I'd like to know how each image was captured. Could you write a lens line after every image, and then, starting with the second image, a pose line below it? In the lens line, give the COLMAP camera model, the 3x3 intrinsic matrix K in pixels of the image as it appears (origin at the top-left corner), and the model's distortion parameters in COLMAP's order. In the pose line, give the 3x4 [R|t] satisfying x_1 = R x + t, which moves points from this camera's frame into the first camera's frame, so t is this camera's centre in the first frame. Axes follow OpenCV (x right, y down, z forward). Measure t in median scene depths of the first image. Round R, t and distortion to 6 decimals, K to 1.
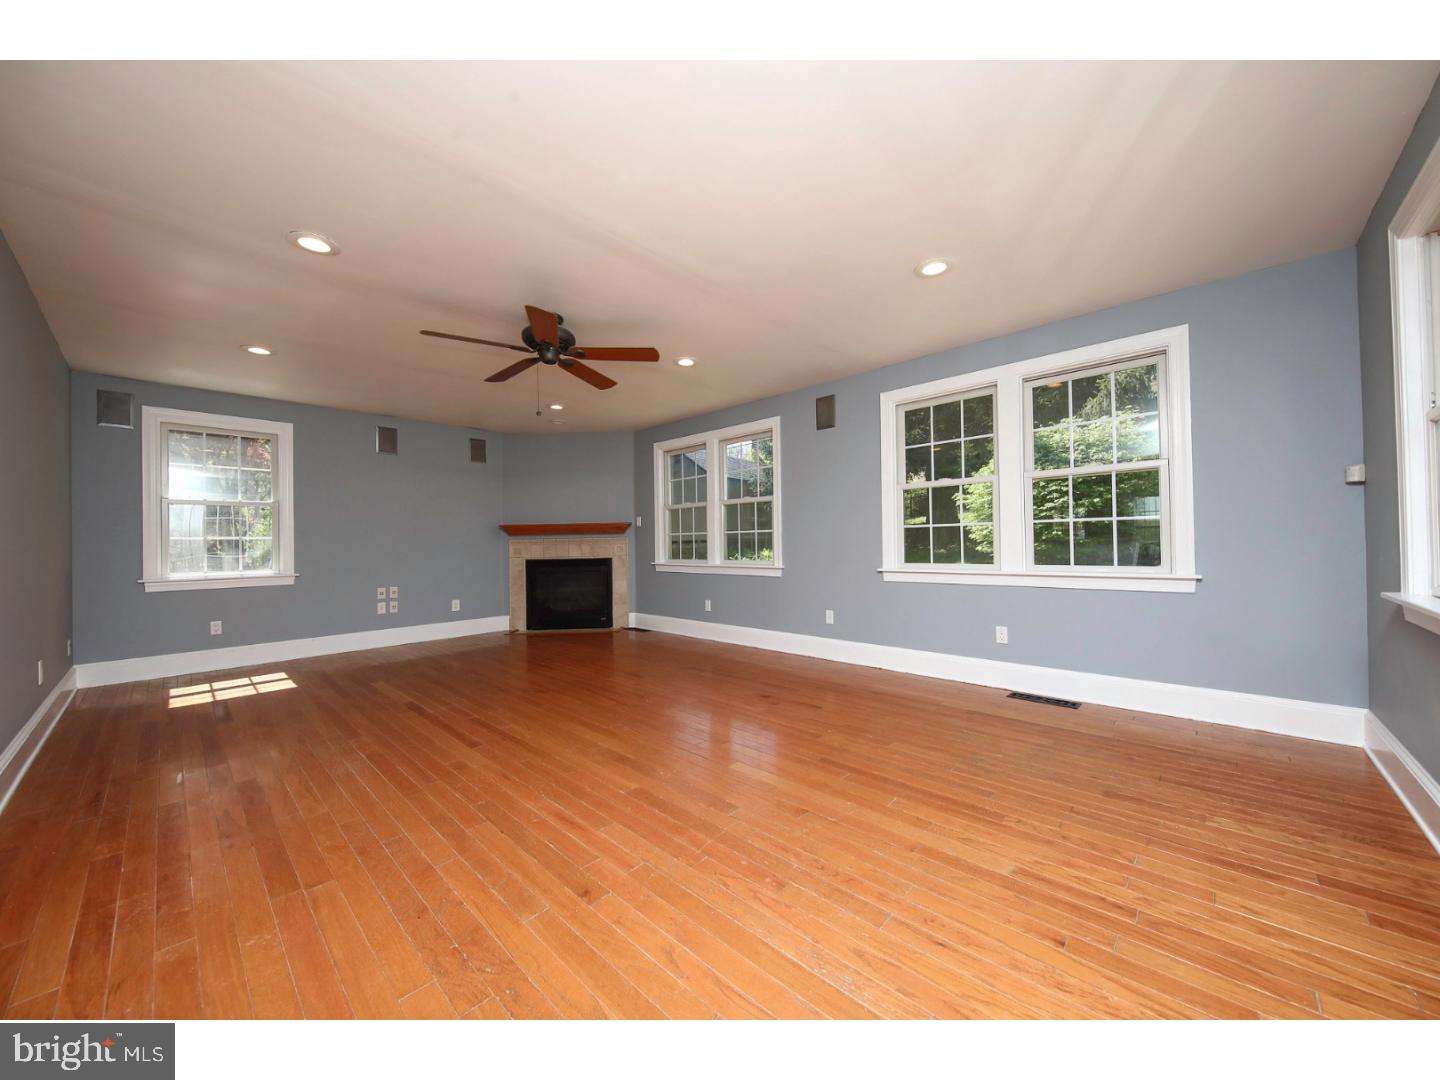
lens RADIAL K [[524.6, 0, 726.0], [0, 524.6, 535.8], [0, 0, 1]] dist [0.000315, -0.000266]
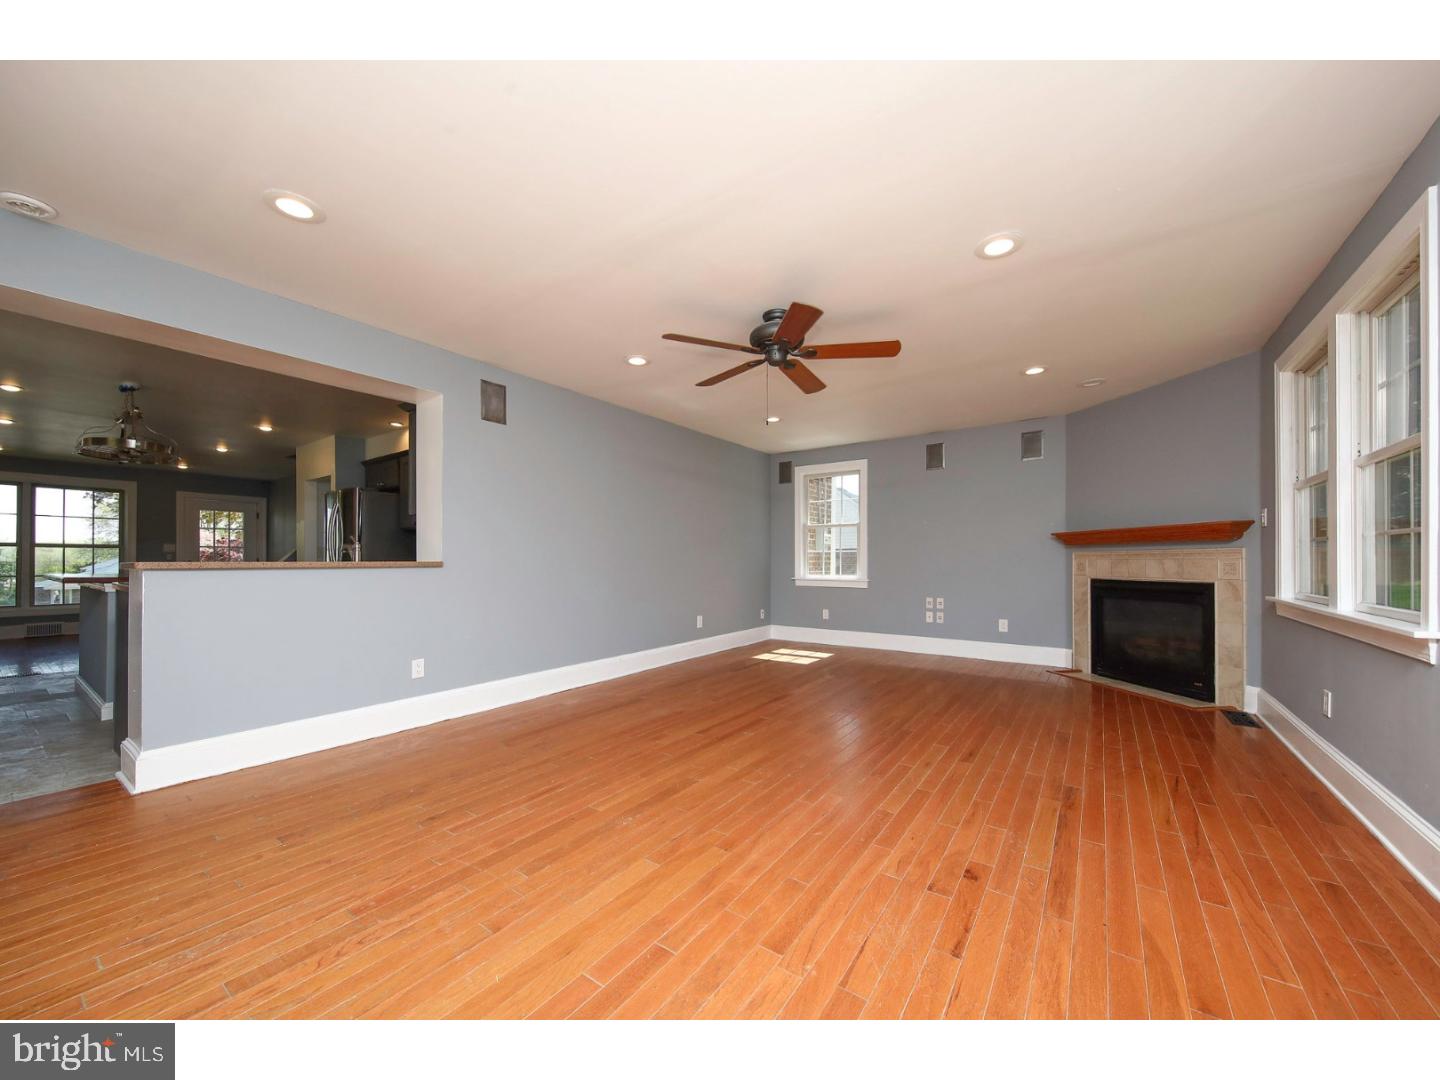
lens RADIAL K [[533.4, 0, 730.6], [0, 533.4, 540.2], [0, 0, 1]] dist [-0.000918, -0.000312]
pose [[0.137633, -0.022471, -0.990228, 0.349539], [0.009516, 0.999726, -0.021364, 0.003137], [0.990438, -0.006483, 0.137809, 0.459512]]
